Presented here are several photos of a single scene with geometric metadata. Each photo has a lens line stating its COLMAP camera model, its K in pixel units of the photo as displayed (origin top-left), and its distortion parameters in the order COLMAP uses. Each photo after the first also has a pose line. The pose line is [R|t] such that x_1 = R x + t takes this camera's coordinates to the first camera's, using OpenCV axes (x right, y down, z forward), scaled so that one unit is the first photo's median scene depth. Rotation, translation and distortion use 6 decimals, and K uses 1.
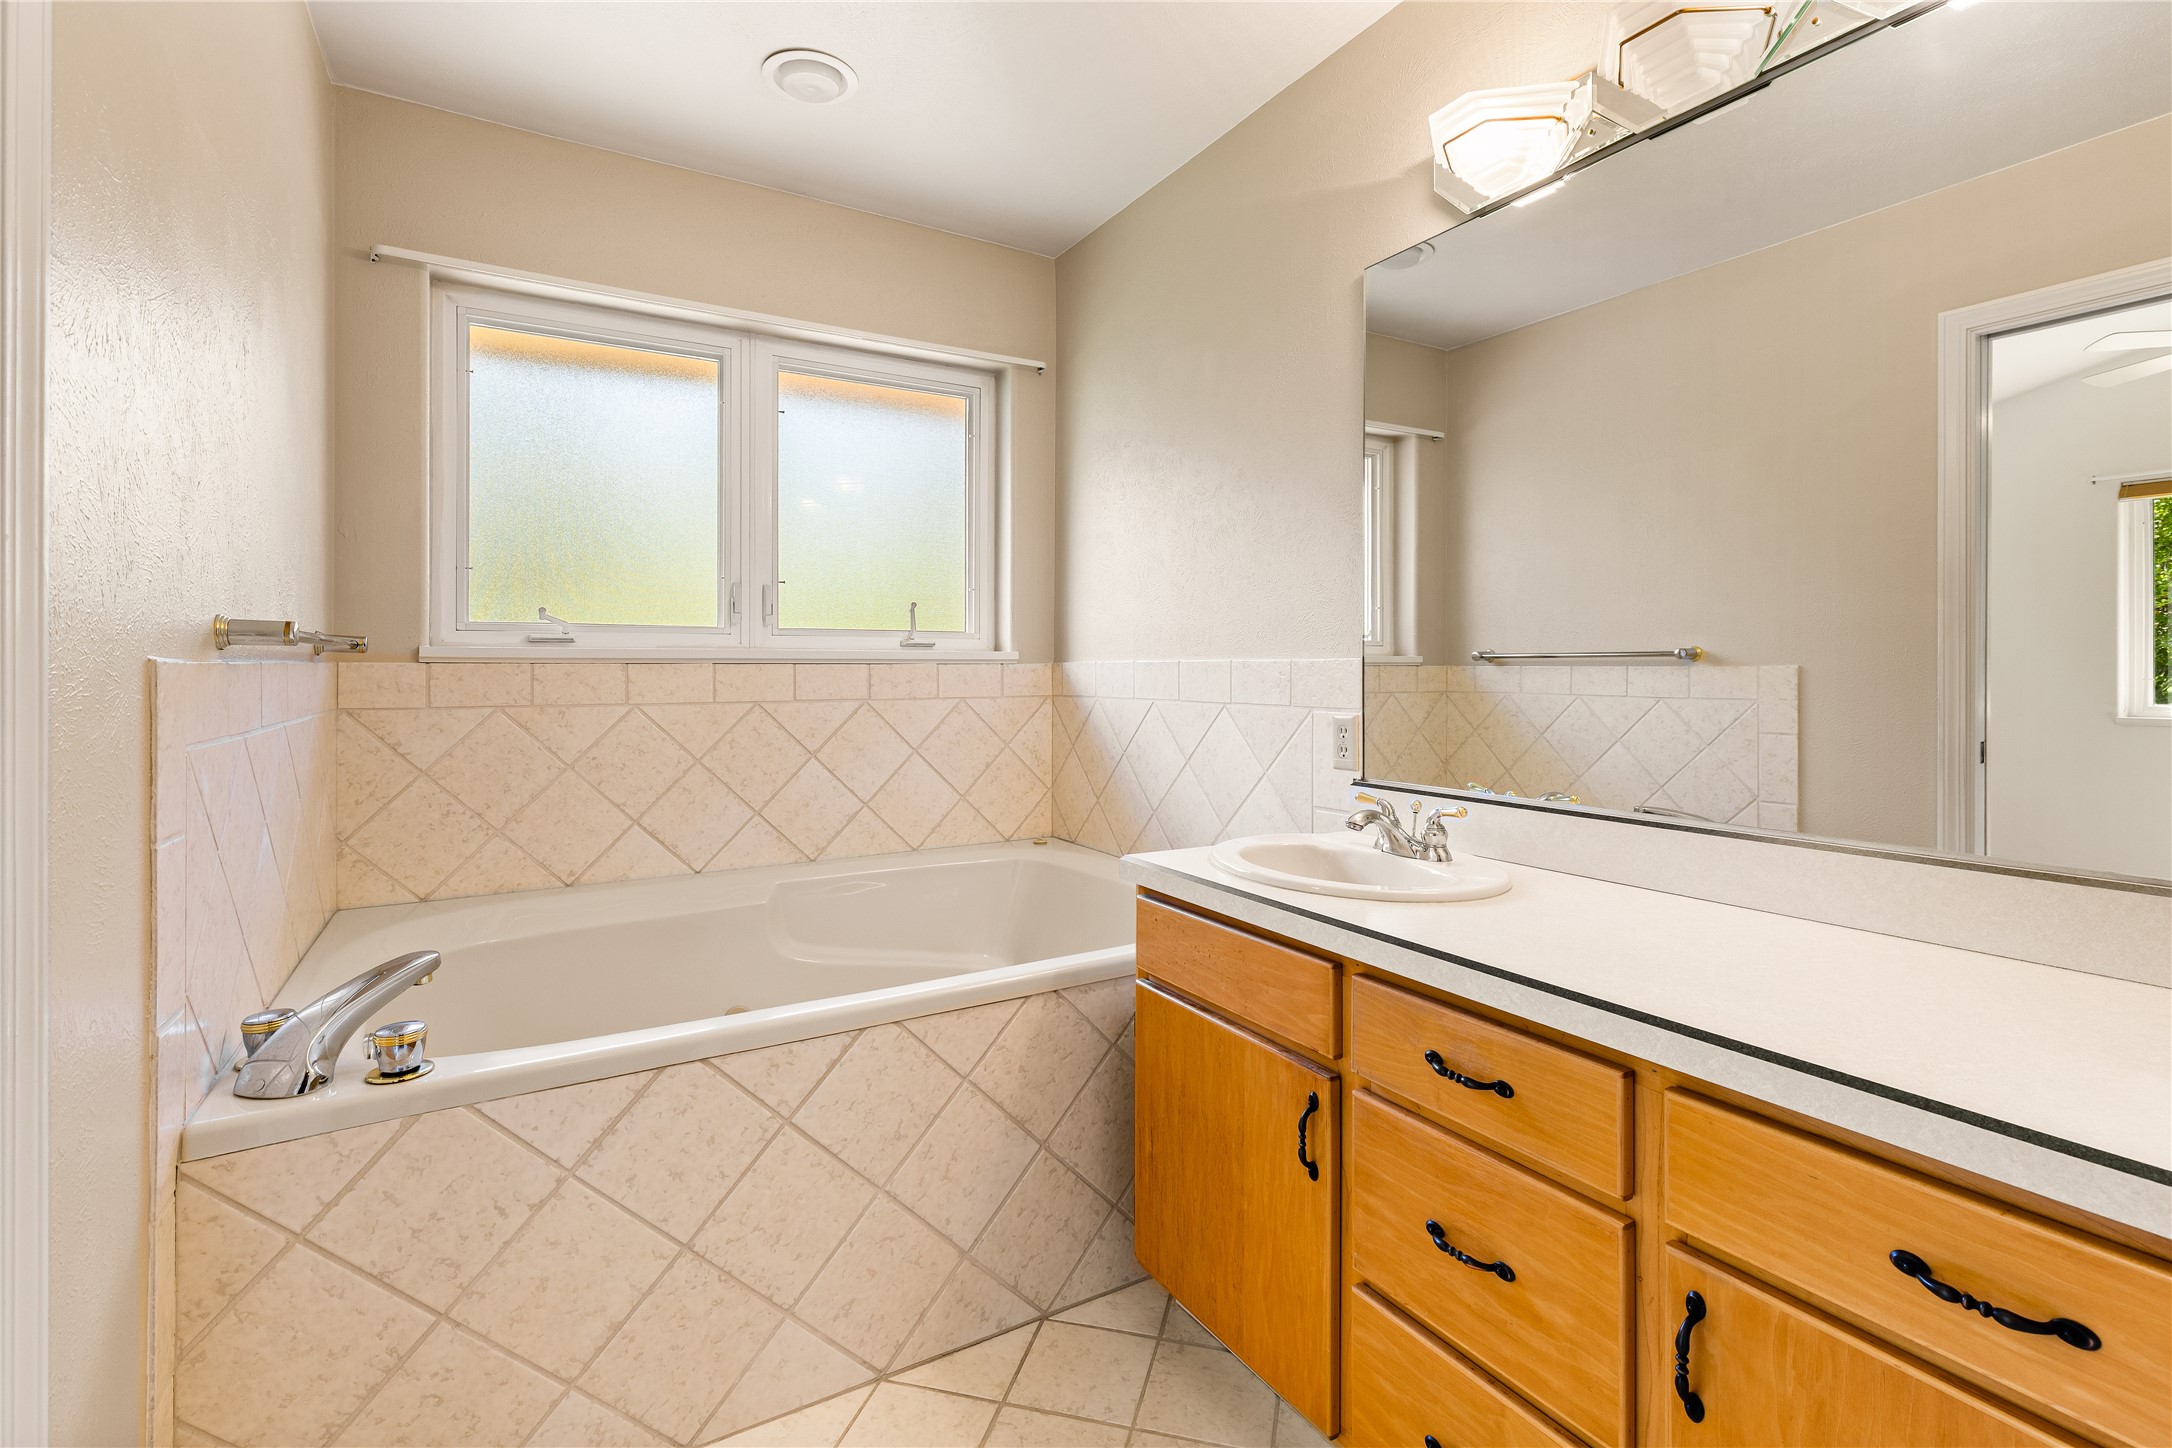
lens RADIAL K [[1005.2, 0, 1056.5], [0, 1005.2, 666.9], [0, 0, 1]] dist [0.010680, -0.001536]
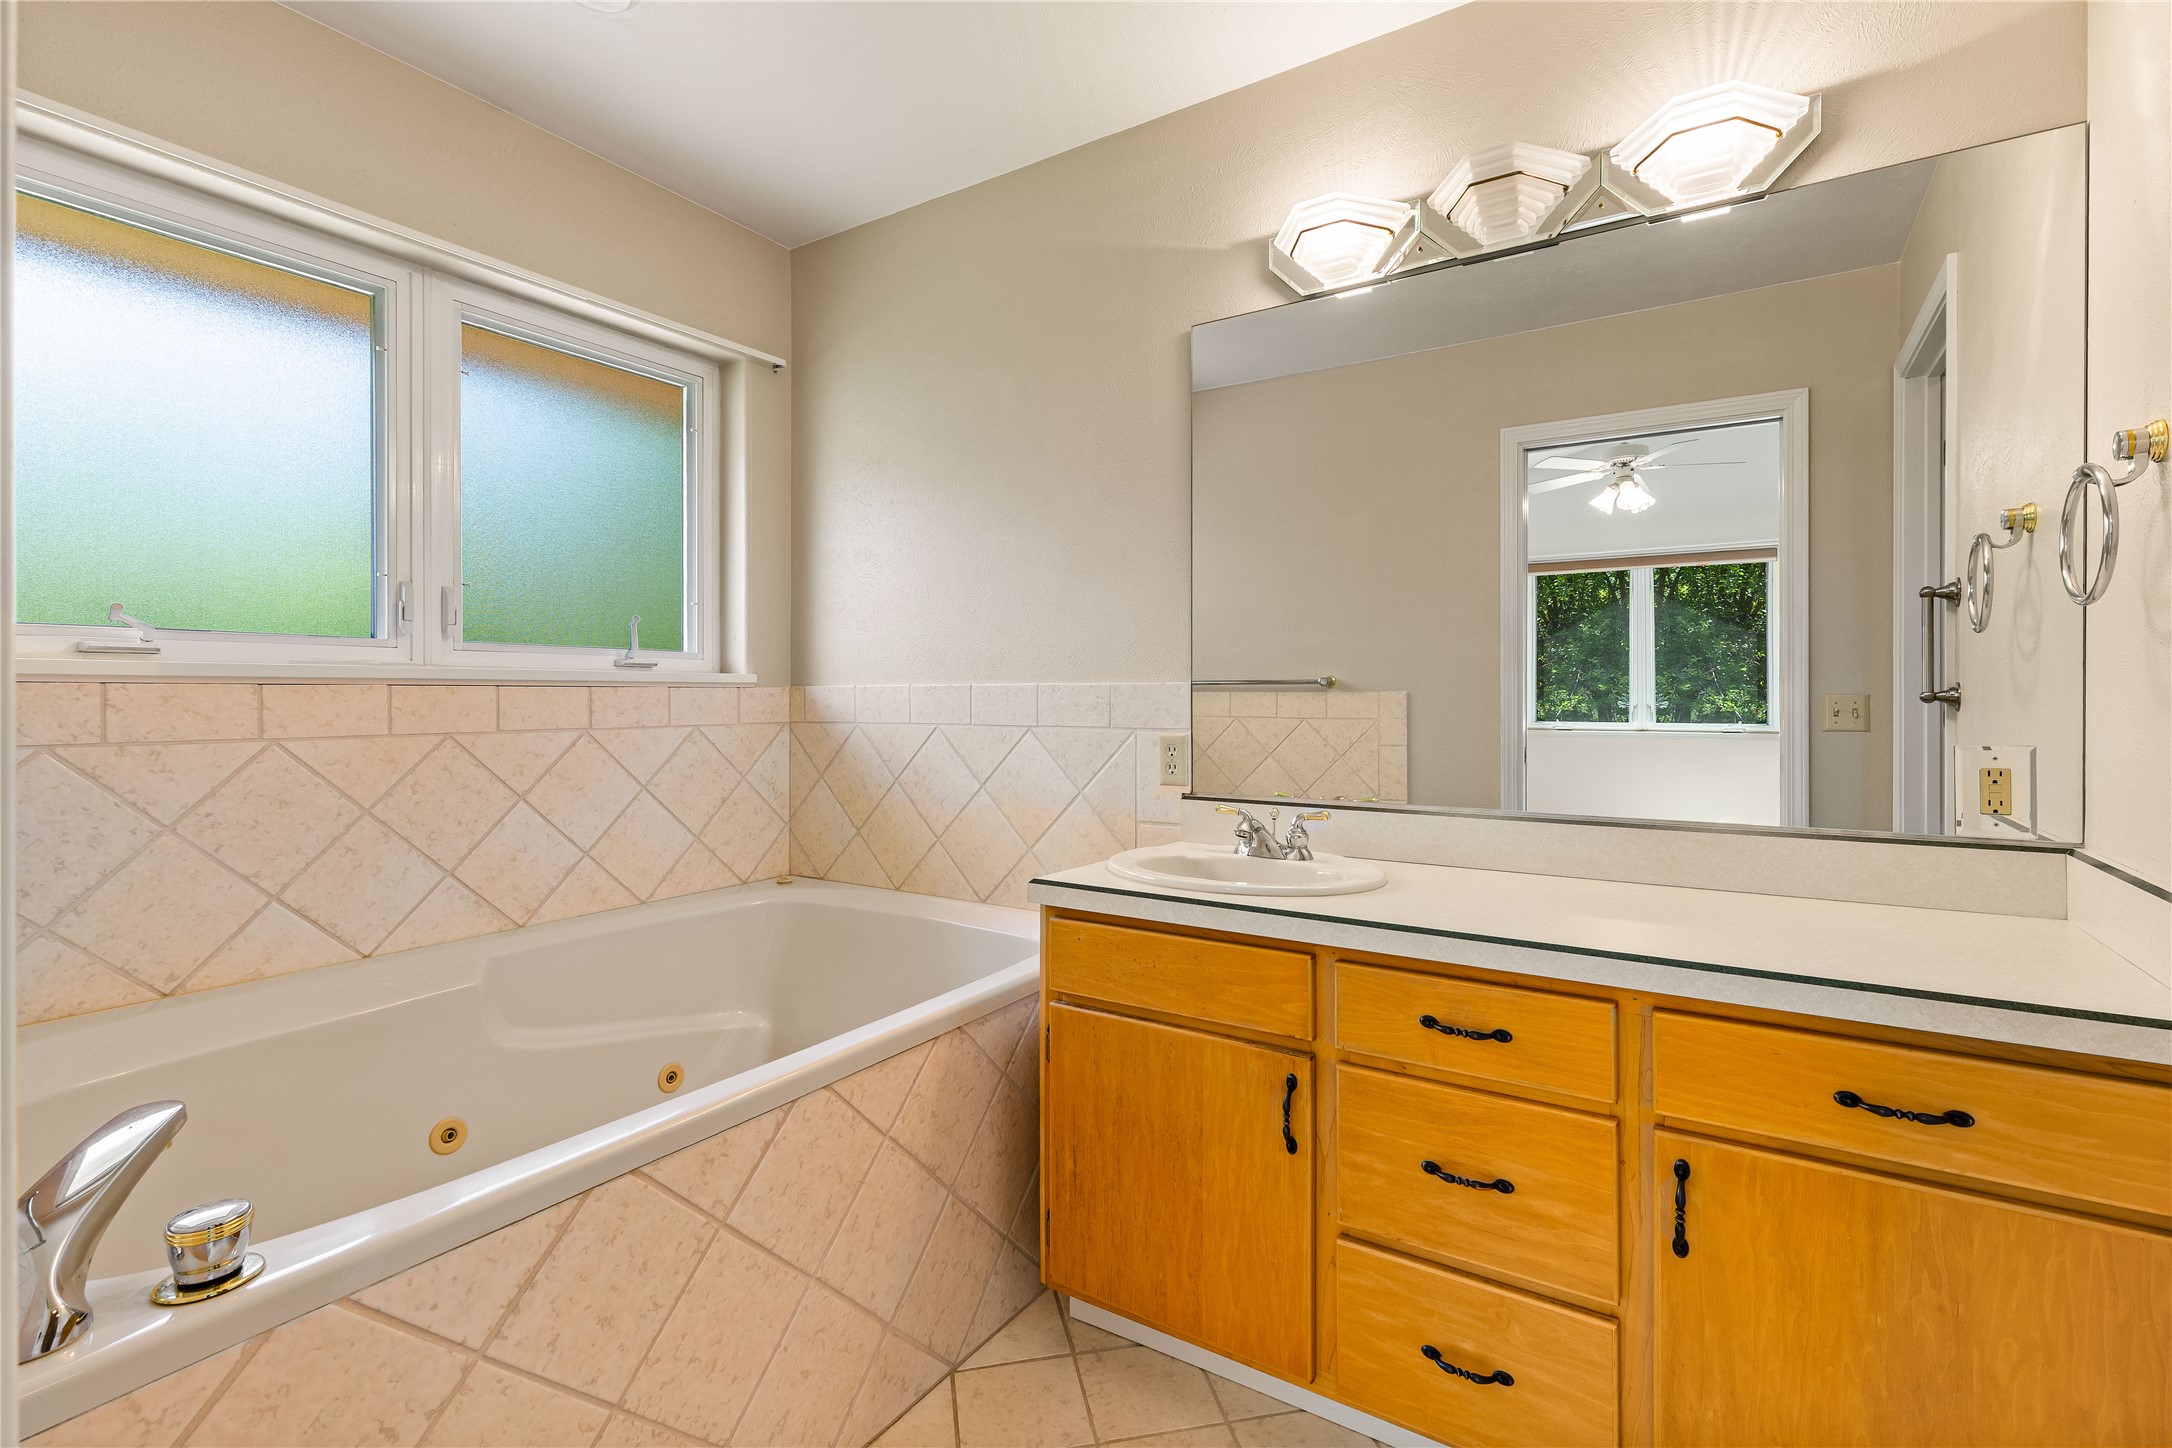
lens RADIAL K [[1005.2, 0, 1086.4], [0, 1005.2, 696.6], [0, 0, 1]] dist [0.010680, -0.001536]
pose [[0.887759, 0.000393, 0.460309, -0.357383], [-0.001065, 0.999999, 0.001200, 0.006653], [-0.460308, -0.001556, 0.887758, 0.100483]]
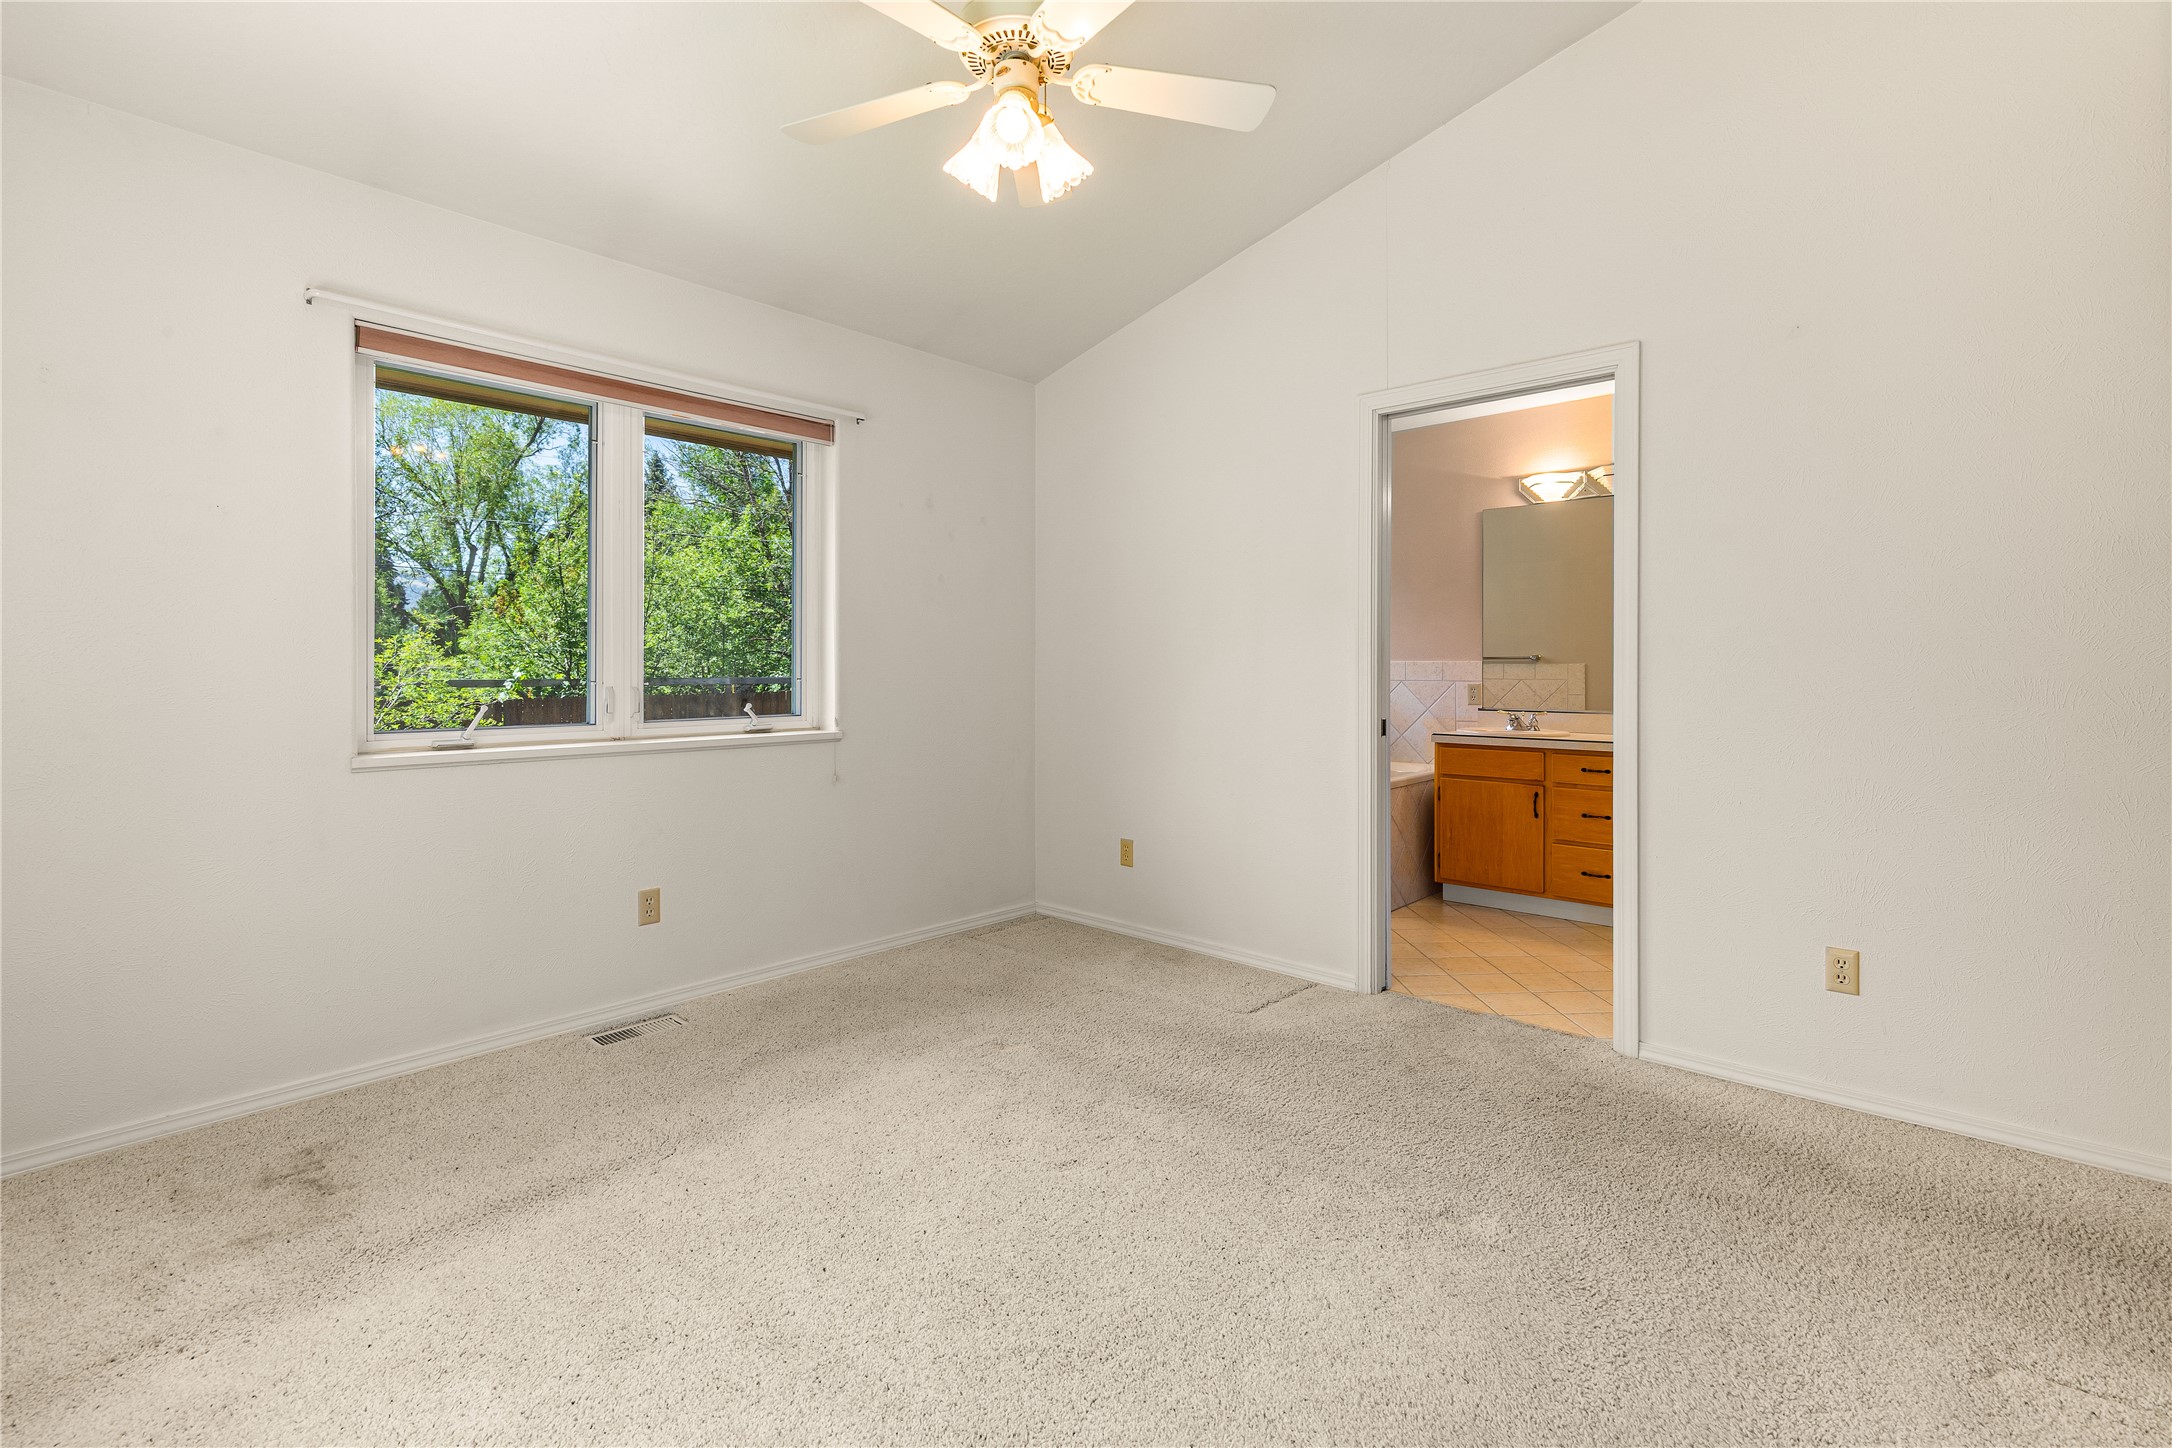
lens RADIAL K [[1005.2, 0, 1084.1], [0, 1005.2, 668.5], [0, 0, 1]] dist [0.010680, -0.001536]
pose [[0.951145, 0.000062, 0.308744, -1.750931], [-0.001984, 0.999981, 0.005912, -0.003989], [-0.308737, -0.006236, 0.951127, -1.362359]]
